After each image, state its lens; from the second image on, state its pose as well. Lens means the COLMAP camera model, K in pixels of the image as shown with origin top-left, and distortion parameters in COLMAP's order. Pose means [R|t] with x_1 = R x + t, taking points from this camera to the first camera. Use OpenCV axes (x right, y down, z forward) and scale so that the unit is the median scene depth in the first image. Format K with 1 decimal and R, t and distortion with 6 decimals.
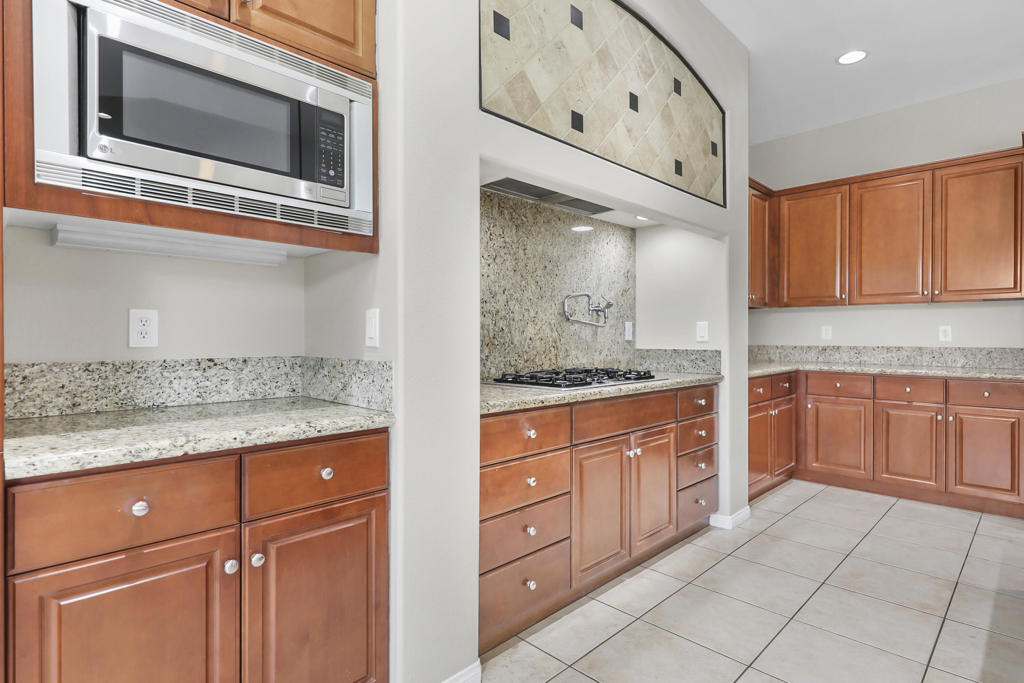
lens RADIAL K [[538.2, 0, 506.0], [0, 538.2, 339.8], [0, 0, 1]] dist [0.010188, -0.000735]
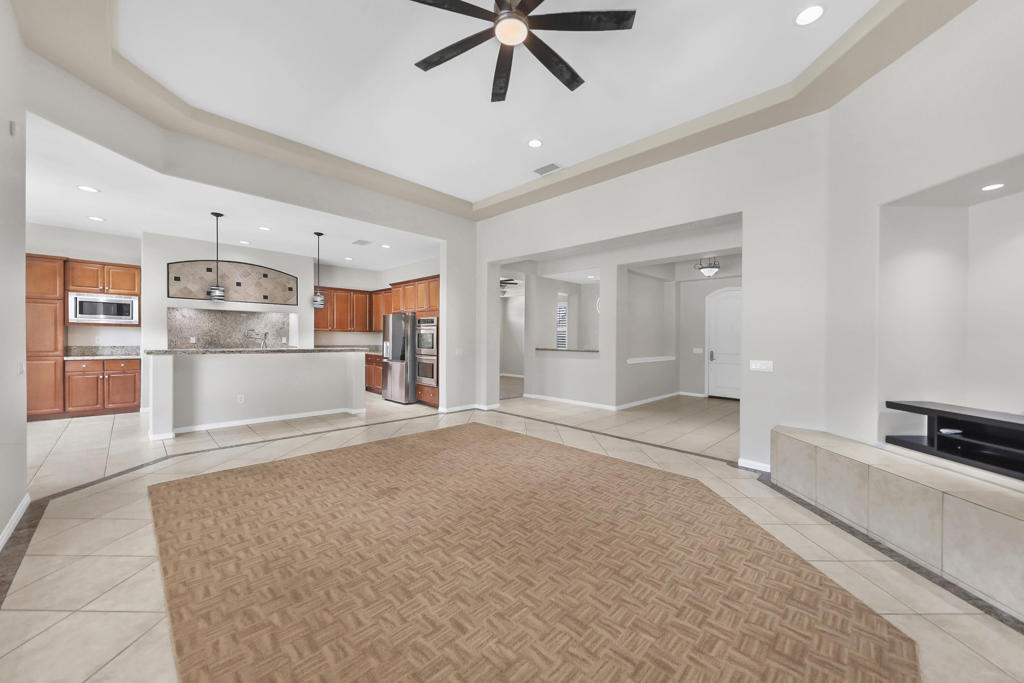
lens RADIAL K [[386.6, 0, 511.8], [0, 386.6, 344.1], [0, 0, 1]] dist [0.003511, -0.001589]
pose [[0.999867, 0.016308, -0.000884, 3.104498], [-0.016297, 0.999805, 0.011143, -0.081230], [0.001065, -0.011127, 0.999938, -2.569349]]
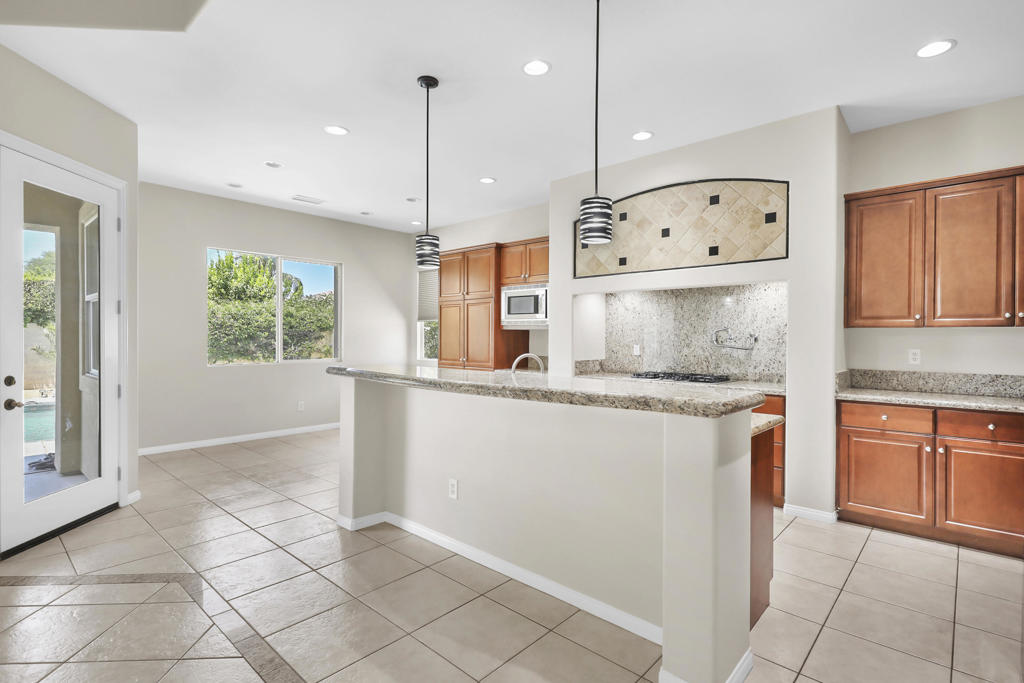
lens RADIAL K [[510.6, 0, 529.3], [0, 510.6, 340.5], [0, 0, 1]] dist [0.013367, -0.004025]
pose [[0.048625, 0.007977, -0.998785, 2.732903], [-0.010365, 0.999918, 0.007481, -0.095142], [0.998763, 0.009989, 0.048704, 0.595048]]
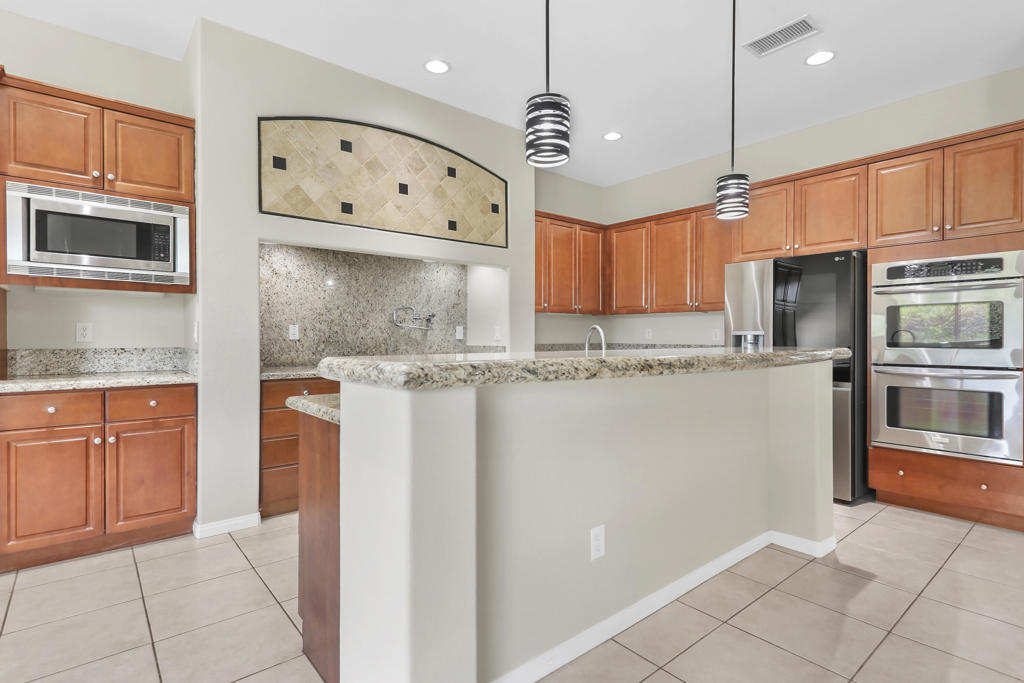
lens RADIAL K [[510.6, 0, 501.8], [0, 510.6, 340.4], [0, 0, 1]] dist [0.013367, -0.004025]
pose [[0.995351, 0.003055, -0.096263, 0.911223], [-0.002747, 0.999991, 0.003335, -0.001980], [0.096272, -0.003055, 0.995350, -0.635803]]
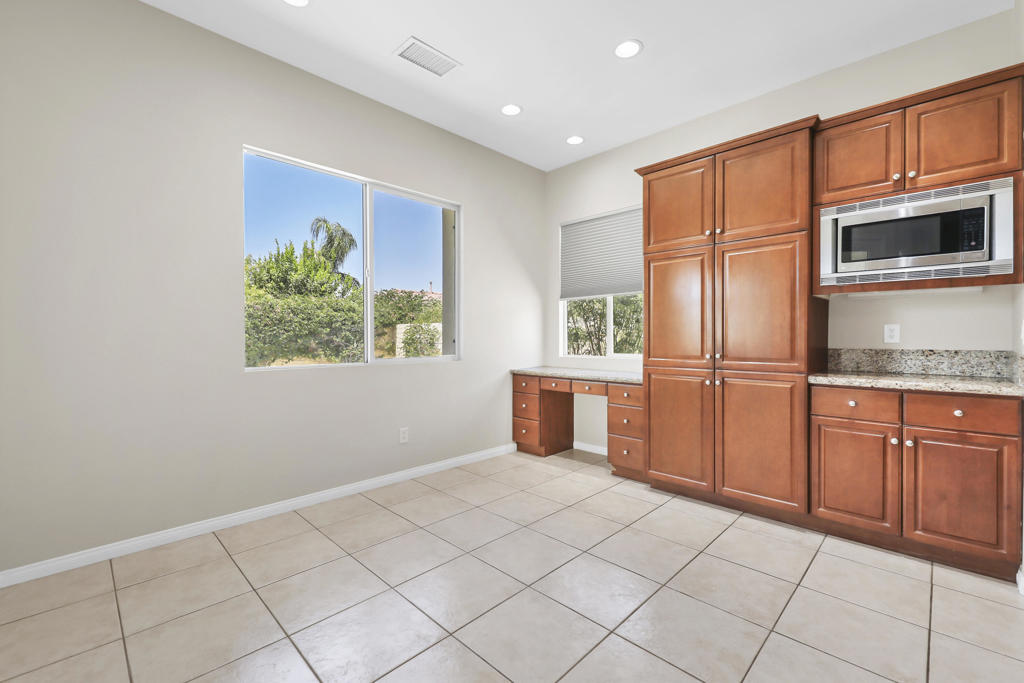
lens RADIAL K [[428.9, 0, 531.0], [0, 428.9, 340.1], [0, 0, 1]] dist [0.000387, -0.001367]
pose [[0.030017, 0.006434, -0.999529, 0.823509], [-0.005125, 0.999967, 0.006283, -0.000179], [0.999536, 0.004934, 0.030049, -0.375622]]
